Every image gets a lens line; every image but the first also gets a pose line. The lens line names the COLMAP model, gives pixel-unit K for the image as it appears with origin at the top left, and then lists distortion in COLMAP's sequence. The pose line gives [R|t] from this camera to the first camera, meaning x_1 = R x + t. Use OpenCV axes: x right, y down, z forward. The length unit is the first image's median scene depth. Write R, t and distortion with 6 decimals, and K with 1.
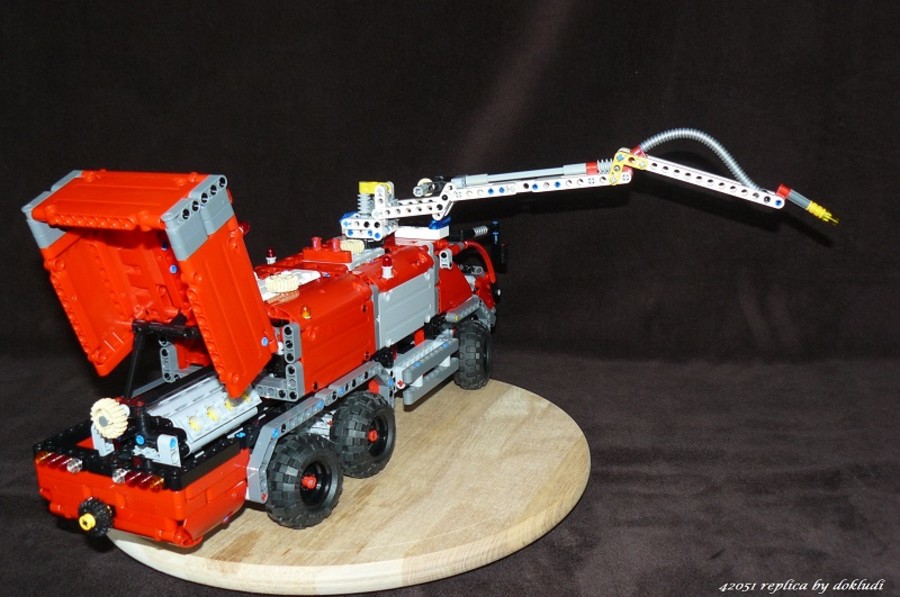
lens RADIAL K [[950.2, 0, 447.1], [0, 950.2, 298.2], [0, 0, 1]] dist [-0.110099, 0.000000]
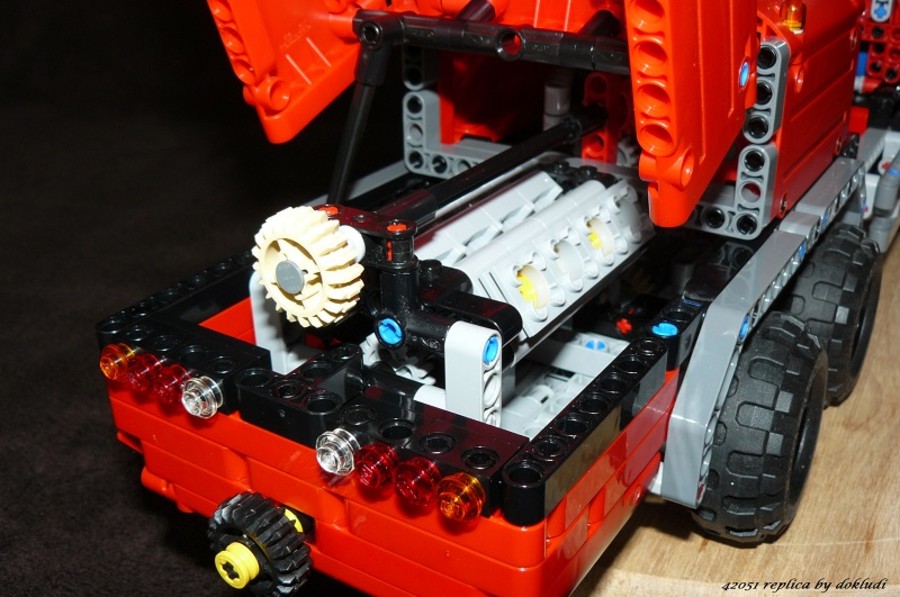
lens RADIAL K [[950.2, 0, 451.9], [0, 950.2, 297.5], [0, 0, 1]] dist [-0.110099, 0.000000]
pose [[0.988170, 0.078840, -0.131550, -0.230096], [-0.051539, 0.978577, 0.199326, 0.060386], [0.144446, -0.190188, 0.971063, 0.589073]]
